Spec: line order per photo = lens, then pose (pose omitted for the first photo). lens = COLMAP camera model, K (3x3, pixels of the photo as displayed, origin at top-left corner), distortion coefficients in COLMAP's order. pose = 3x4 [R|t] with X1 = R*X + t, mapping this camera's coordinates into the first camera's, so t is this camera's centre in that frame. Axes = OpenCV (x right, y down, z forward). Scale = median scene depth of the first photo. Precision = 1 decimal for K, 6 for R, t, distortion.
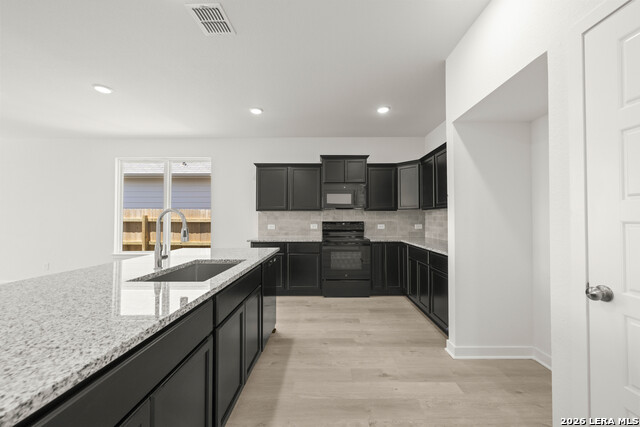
lens RADIAL K [[253.5, 0, 320.0], [0, 253.5, 213.5], [0, 0, 1]] dist [-0.000759, -0.000505]
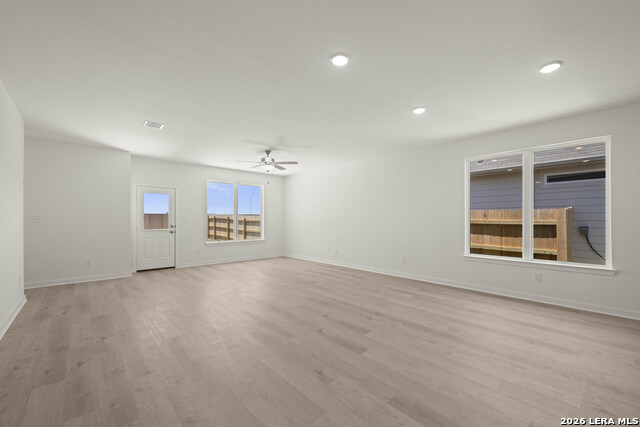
lens RADIAL K [[255.4, 0, 322.2], [0, 255.4, 220.6], [0, 0, 1]] dist [0.001346, 0.000144]
pose [[0.686468, 0.002857, -0.727155, -0.557596], [0.011234, 0.999831, 0.014534, 0.000883], [0.727073, -0.018146, 0.686320, -0.103264]]
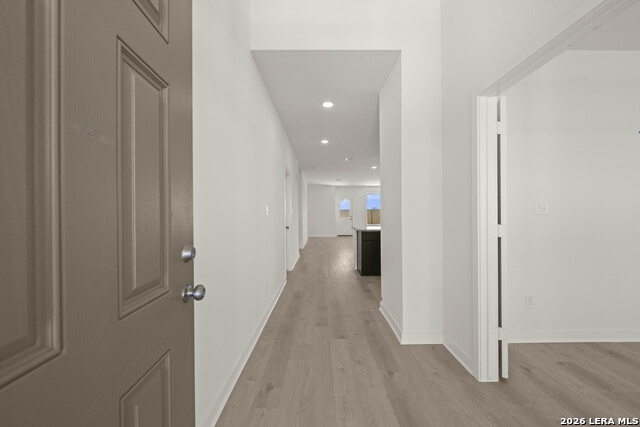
lens RADIAL K [[253.5, 0, 320.0], [0, 253.5, 213.5], [0, 0, 1]] dist [-0.000759, -0.000505]
pose [[0.003701, 0.004589, -0.999983, 1.069692], [0.015657, 0.999867, 0.004647, -0.002447], [0.999871, -0.015674, 0.003628, -0.116526]]
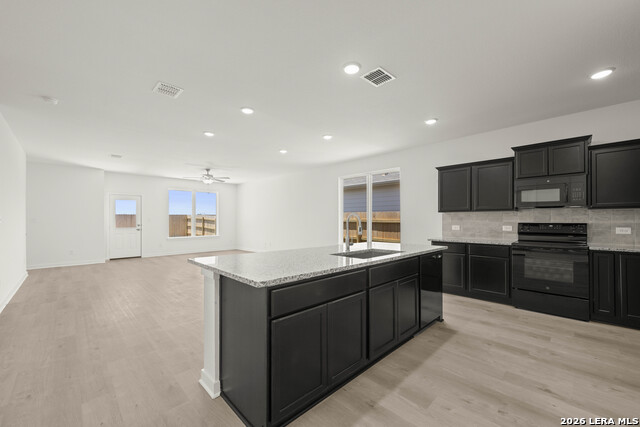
lens RADIAL K [[253.5, 0, 320.0], [0, 253.5, 213.5], [0, 0, 1]] dist [-0.000759, -0.000505]
pose [[0.707220, -0.016569, -0.706799, 0.153367], [0.013848, 0.999858, -0.009583, -0.001351], [0.706857, -0.003010, 0.707350, -0.103063]]
